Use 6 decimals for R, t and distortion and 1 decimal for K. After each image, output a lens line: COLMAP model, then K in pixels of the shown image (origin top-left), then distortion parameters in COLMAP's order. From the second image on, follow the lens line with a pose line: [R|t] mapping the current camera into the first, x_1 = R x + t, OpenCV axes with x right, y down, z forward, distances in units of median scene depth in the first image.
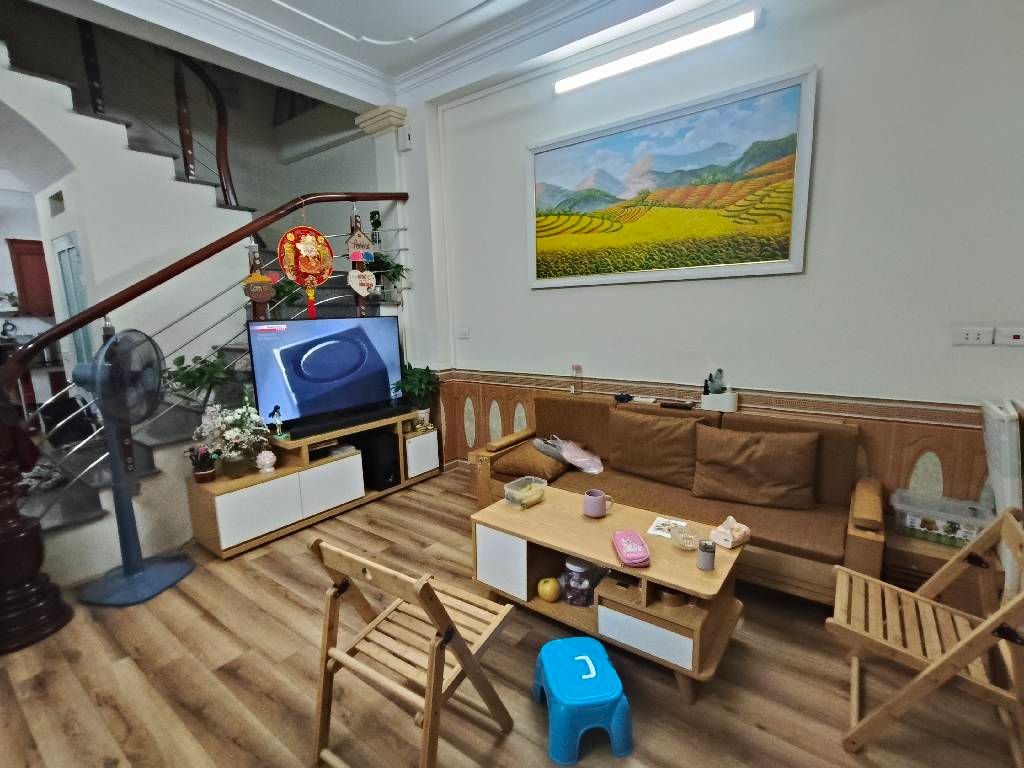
lens RADIAL K [[479.9, 0, 506.3], [0, 479.9, 389.0], [0, 0, 1]] dist [-0.002796, 0.001295]
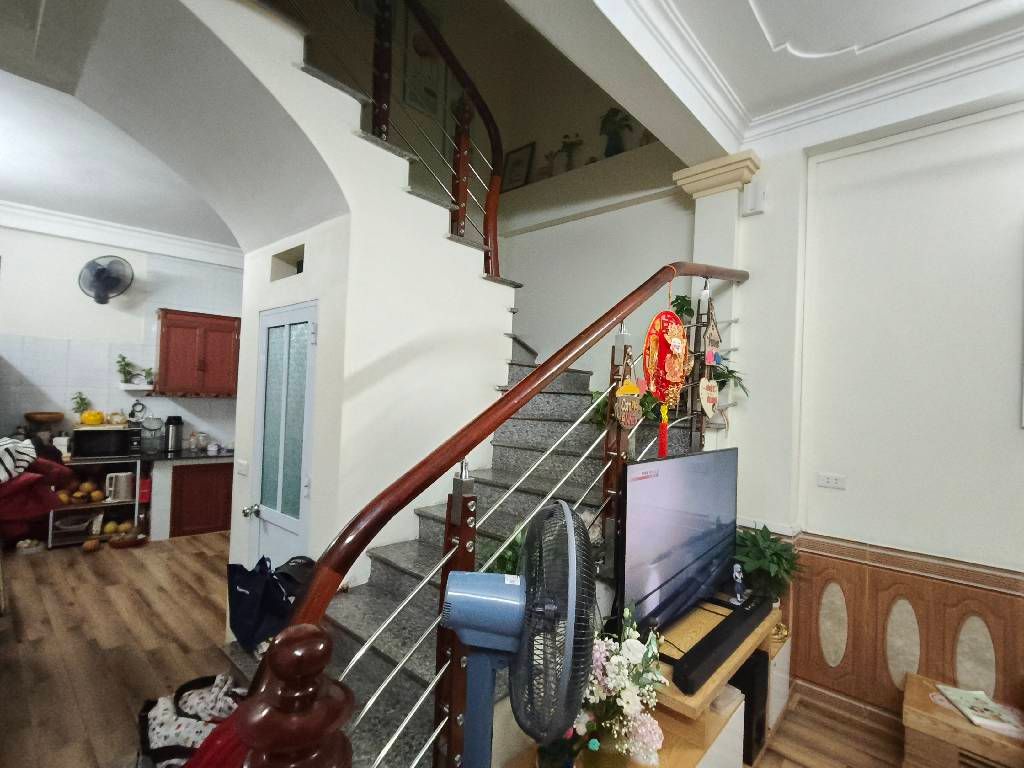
lens RADIAL K [[480.0, 0, 510.7], [0, 480.0, 388.9], [0, 0, 1]] dist [-0.002392, 0.000761]
pose [[0.994452, 0.061441, -0.085383, -0.712715], [-0.076297, 0.980078, -0.183373, -0.128540], [0.072415, 0.188870, 0.979328, 0.483258]]
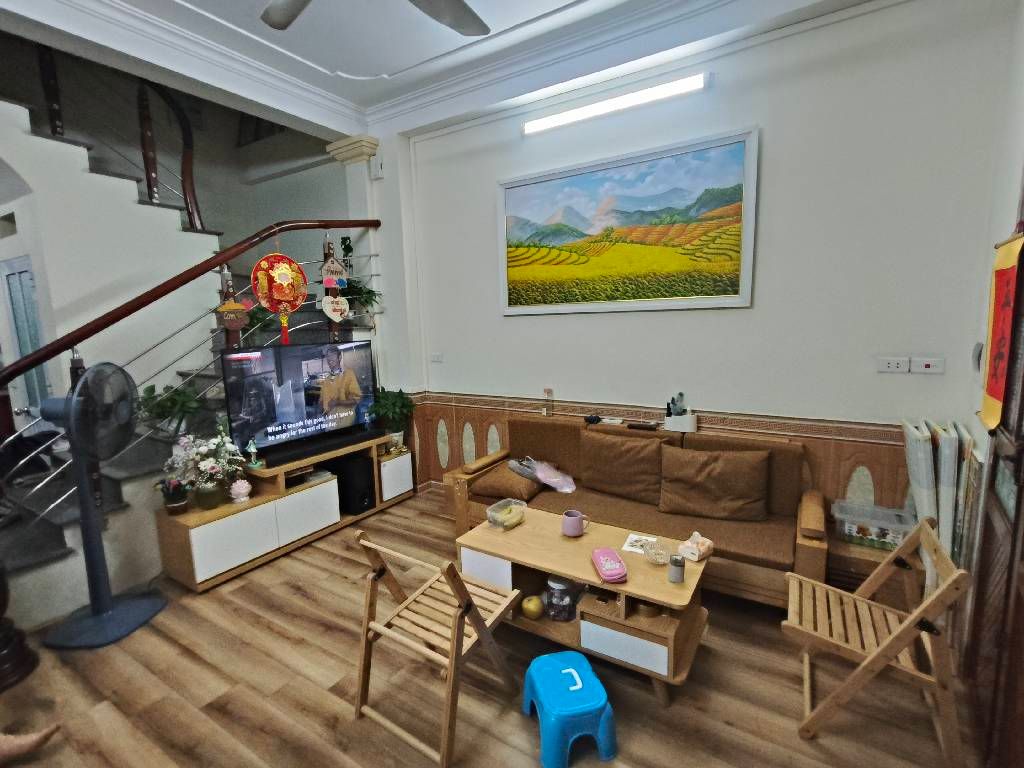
lens RADIAL K [[480.0, 0, 510.7], [0, 480.0, 388.9], [0, 0, 1]] dist [-0.002392, 0.000761]
pose [[0.995635, -0.011951, 0.092569, -0.039567], [0.014345, 0.999579, -0.025238, -0.029324], [-0.092228, 0.026456, 0.995386, -0.048240]]
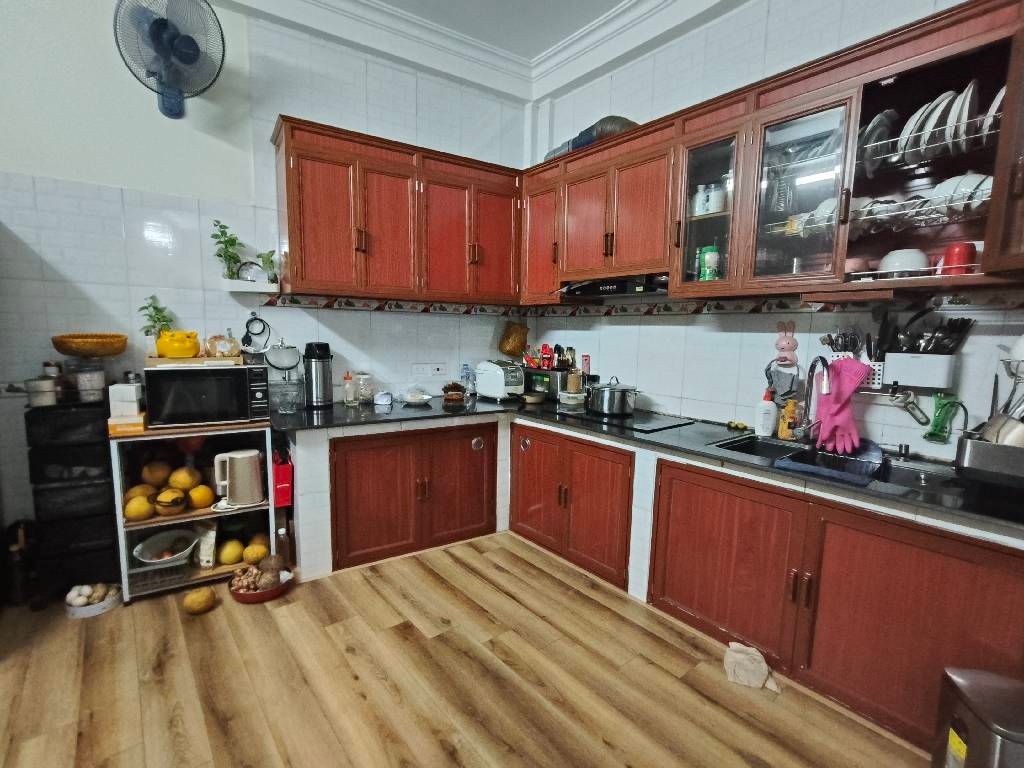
lens RADIAL K [[480.0, 0, 510.7], [0, 480.0, 388.9], [0, 0, 1]] dist [-0.002392, 0.000761]
pose [[0.970180, 0.076082, -0.230137, -1.574833], [-0.087395, 0.995396, -0.039354, -0.168128], [0.226083, 0.058293, 0.972362, 1.394955]]
